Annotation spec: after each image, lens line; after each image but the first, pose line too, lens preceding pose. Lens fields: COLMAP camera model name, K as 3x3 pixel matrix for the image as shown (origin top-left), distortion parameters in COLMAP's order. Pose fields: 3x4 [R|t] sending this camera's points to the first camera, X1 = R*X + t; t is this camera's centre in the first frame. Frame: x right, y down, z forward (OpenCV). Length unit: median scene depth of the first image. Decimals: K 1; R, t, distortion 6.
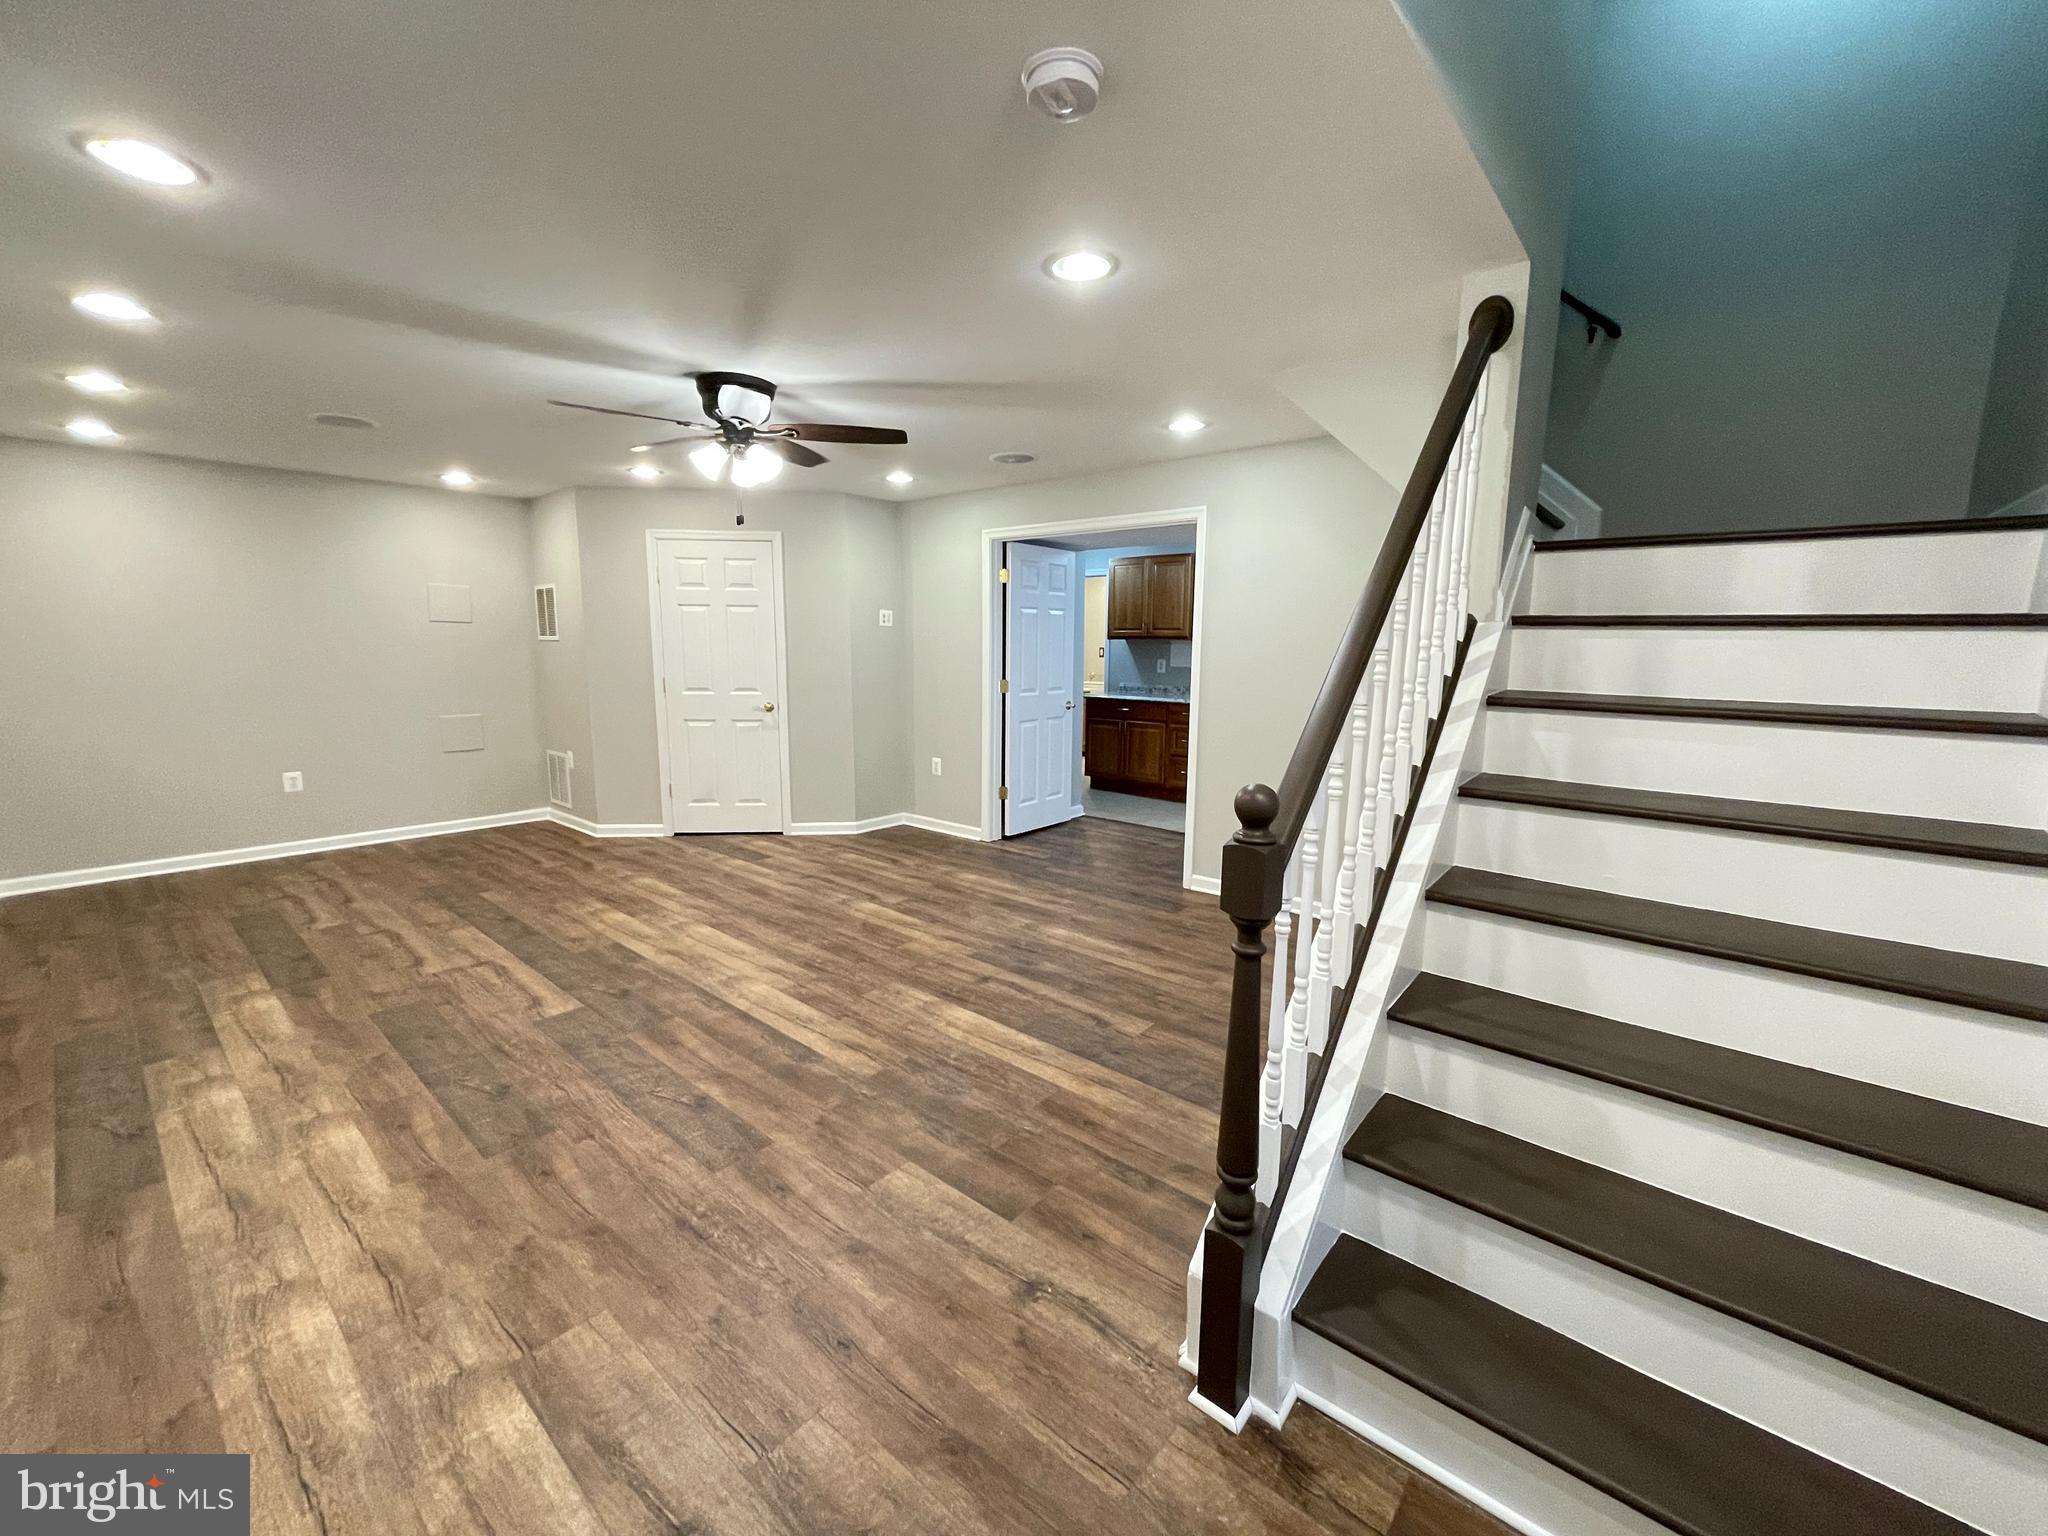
lens RADIAL K [[828.1, 0, 1031.0], [0, 828.1, 767.7], [0, 0, 1]] dist [-0.003503, -0.000167]
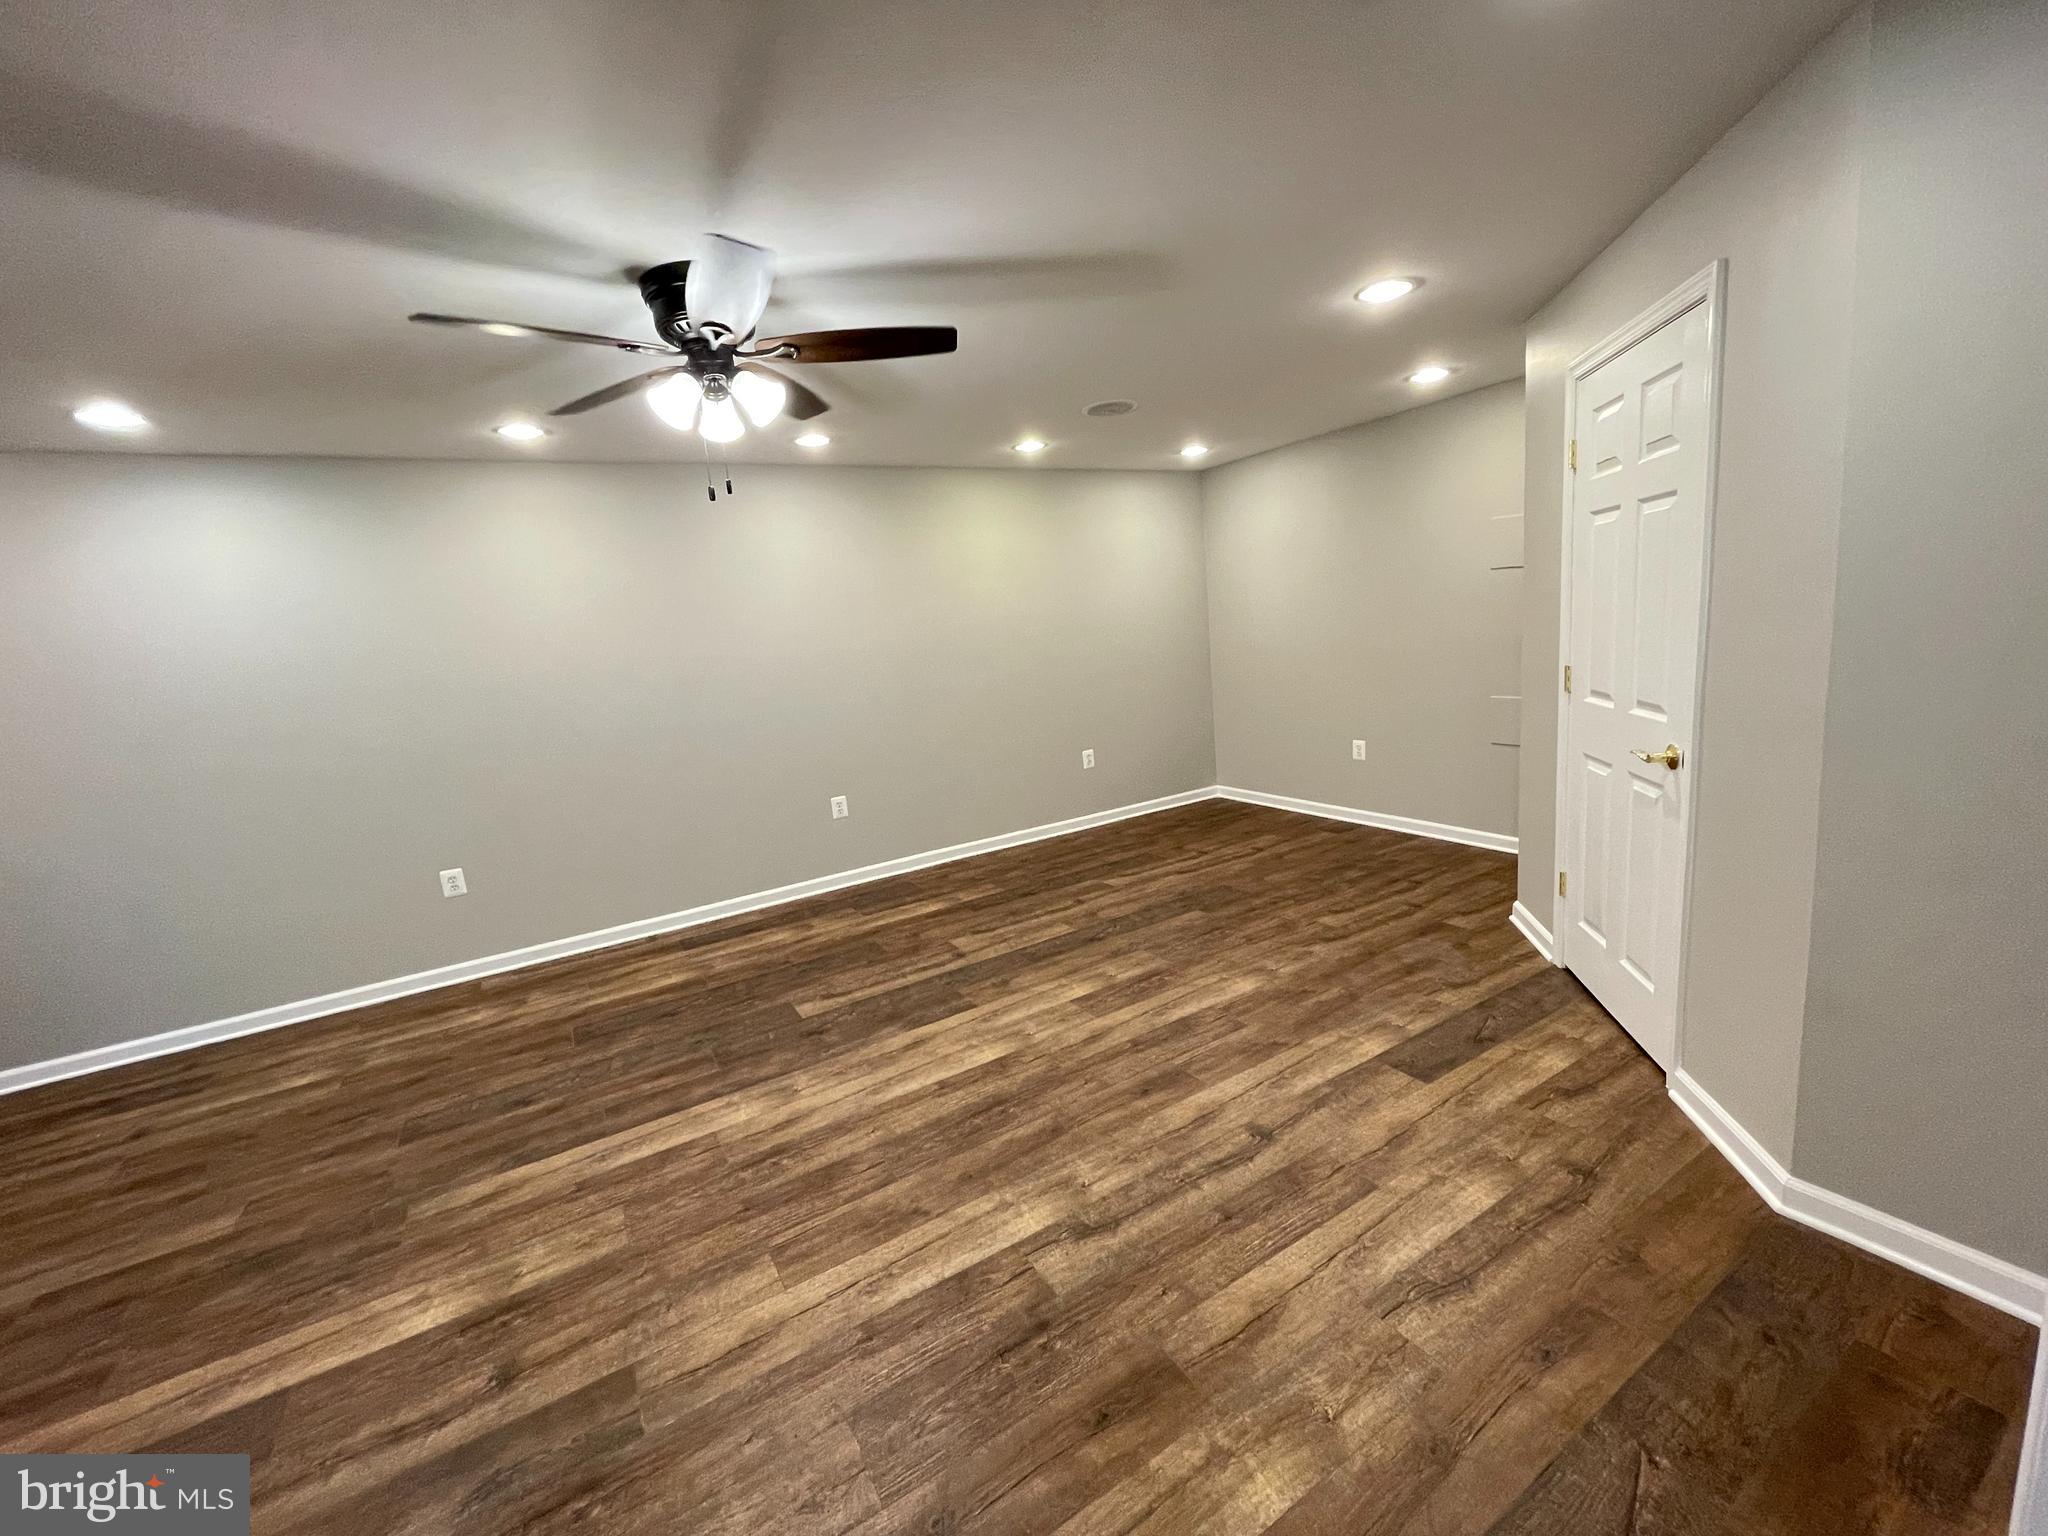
lens RADIAL K [[828.1, 0, 1004.9], [0, 828.1, 759.5], [0, 0, 1]] dist [-0.003503, -0.000167]
pose [[-0.335426, 0.172032, -0.926226, 0.235490], [-0.059110, 0.977405, 0.202944, -0.219084], [0.940210, 0.122822, -0.317678, 1.386438]]
